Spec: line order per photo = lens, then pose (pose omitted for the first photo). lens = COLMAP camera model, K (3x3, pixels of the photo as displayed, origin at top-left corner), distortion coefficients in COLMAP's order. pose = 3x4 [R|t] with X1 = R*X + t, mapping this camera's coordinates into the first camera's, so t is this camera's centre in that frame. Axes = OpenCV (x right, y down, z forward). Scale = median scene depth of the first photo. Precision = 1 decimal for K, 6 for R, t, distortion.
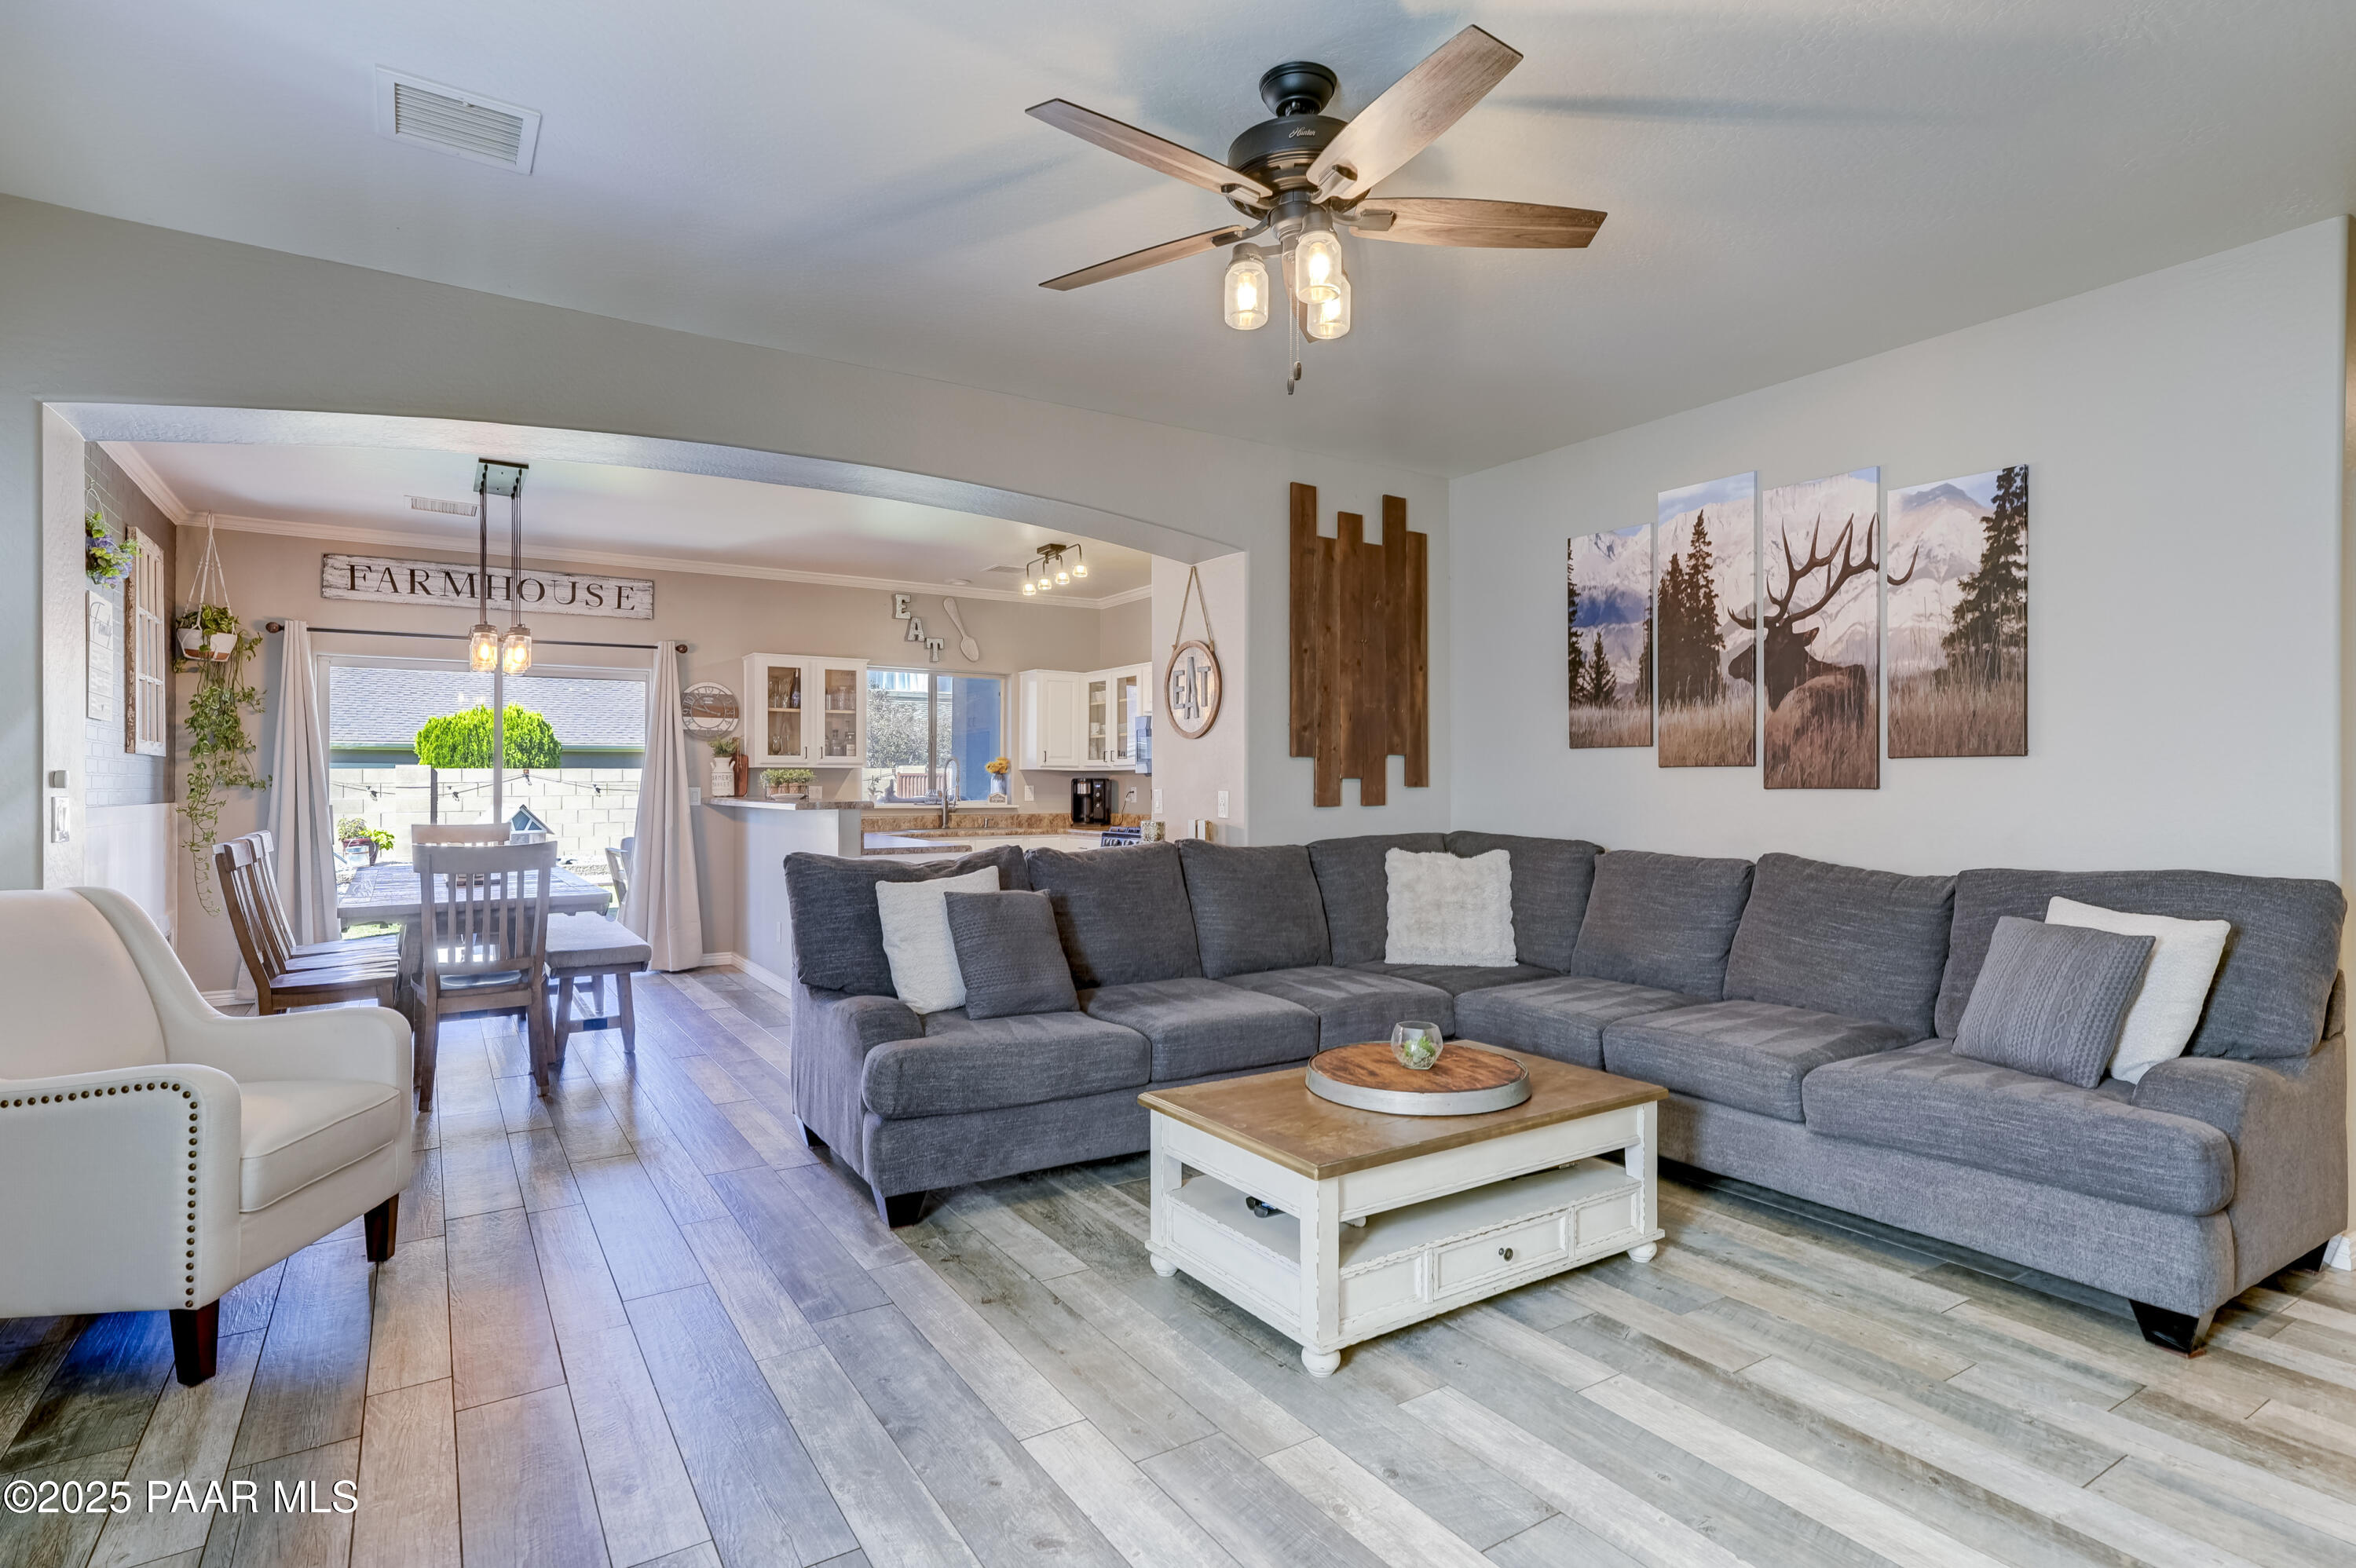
lens RADIAL K [[1169.2, 0, 1169.6], [0, 1169.2, 765.9], [0, 0, 1]] dist [0.014379, 0.000278]
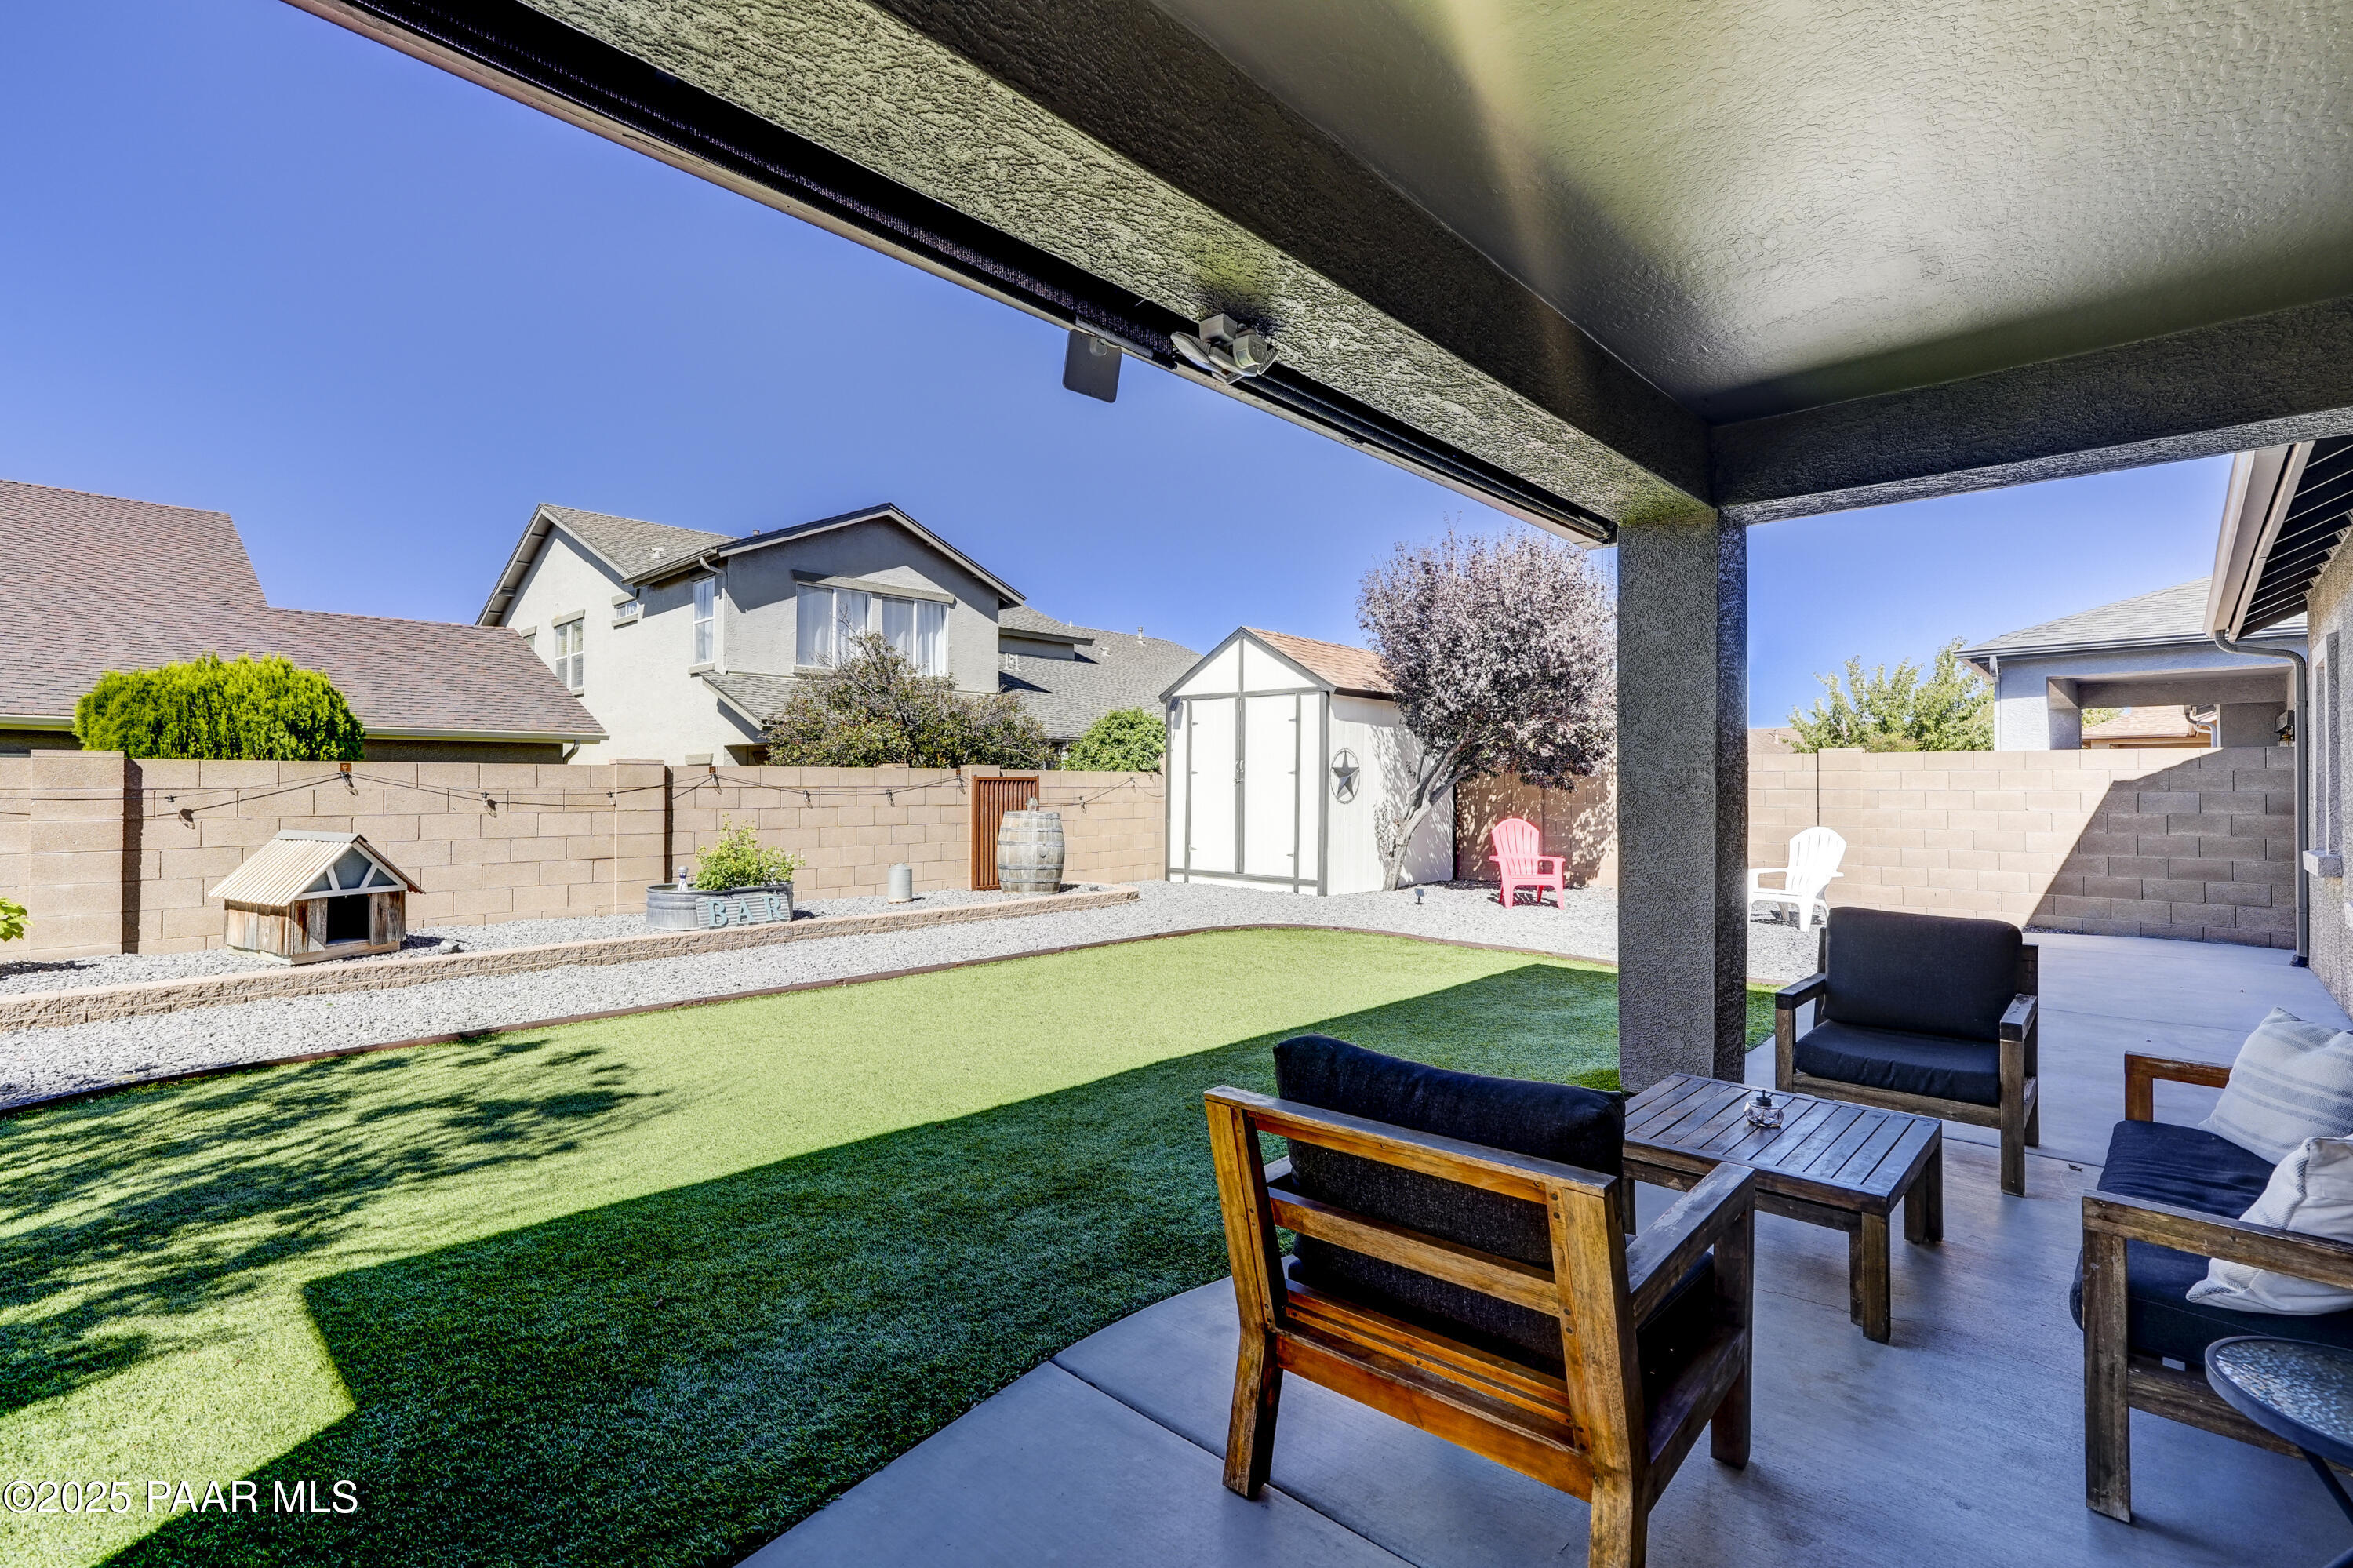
lens RADIAL K [[1062.0, 0, 1174.1], [0, 1062.0, 768.8], [0, 0, 1]] dist [-0.015639, 0.013517]
pose [[0.970486, 0.008372, 0.241012, -0.633417], [-0.007557, 0.999962, -0.004306, 0.008650], [-0.241039, 0.002357, 0.970513, 0.953914]]
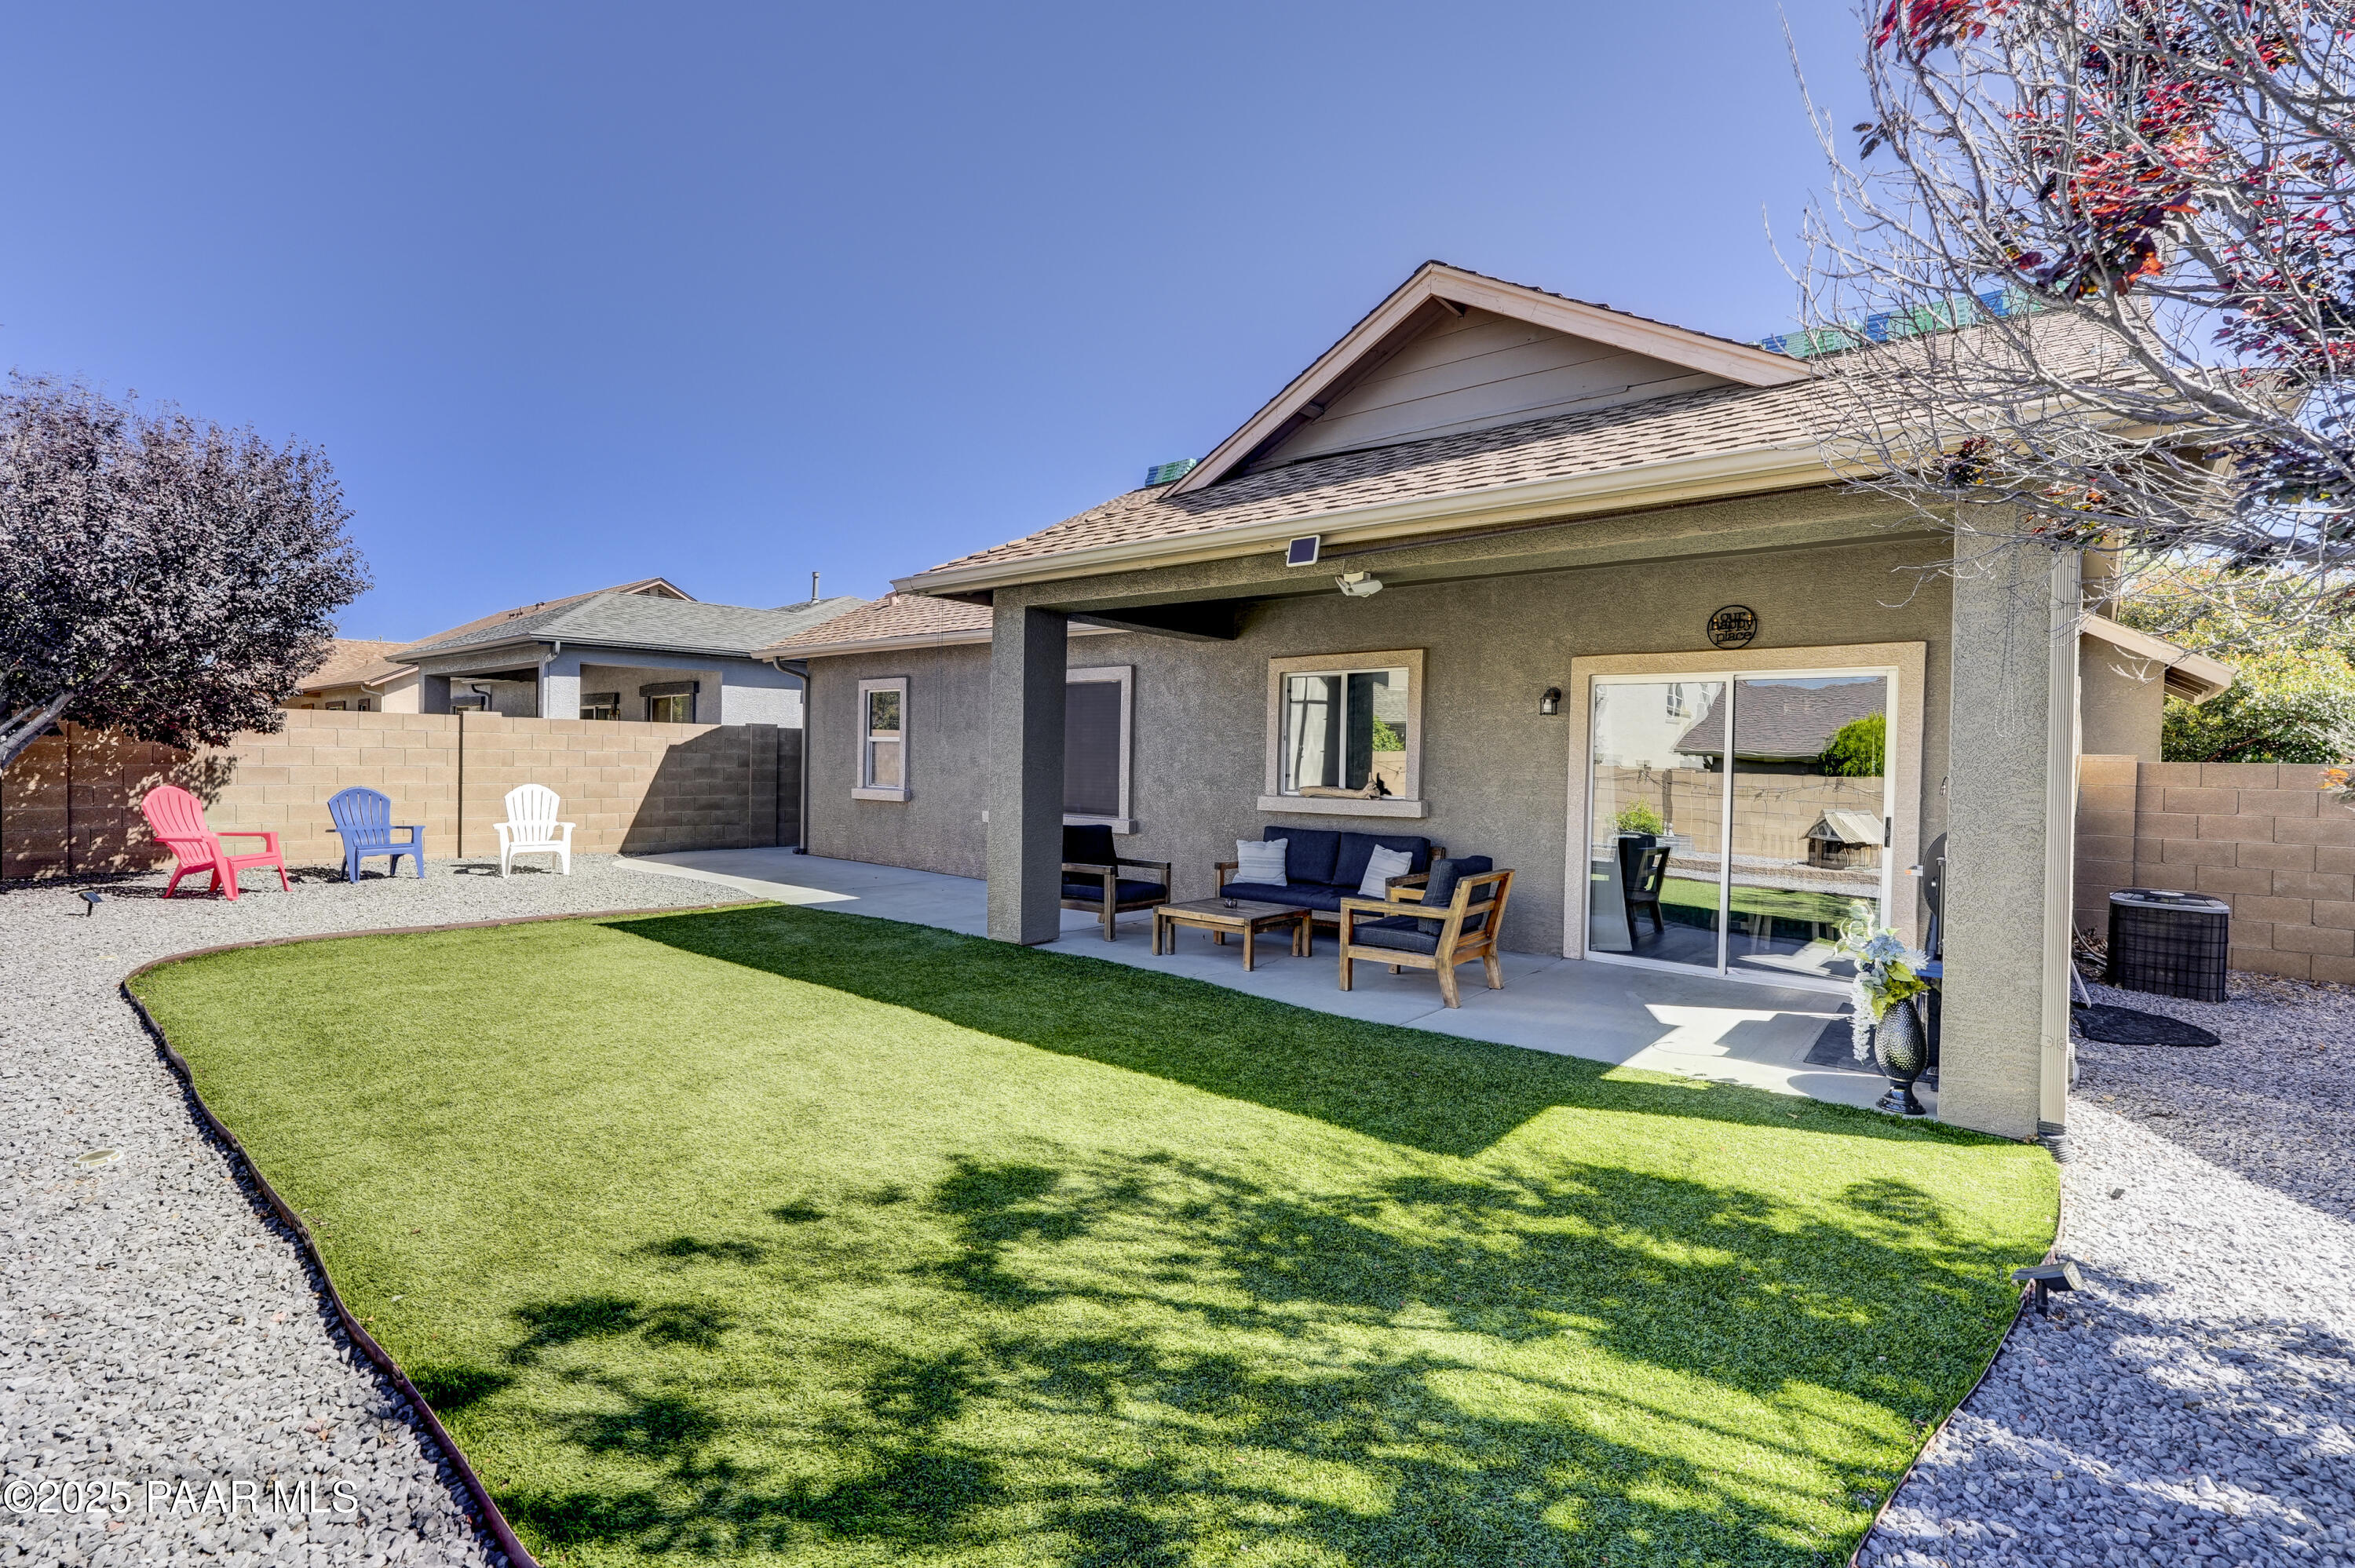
lens RADIAL K [[1062.7, 0, 1175.1], [0, 1062.7, 768.7], [0, 0, 1]] dist [-0.015639, 0.013517]
pose [[-0.296383, -0.018234, 0.954895, -1.191521], [-0.031450, 0.999462, 0.009324, 0.005852], [-0.954551, -0.027268, -0.296797, 1.581315]]
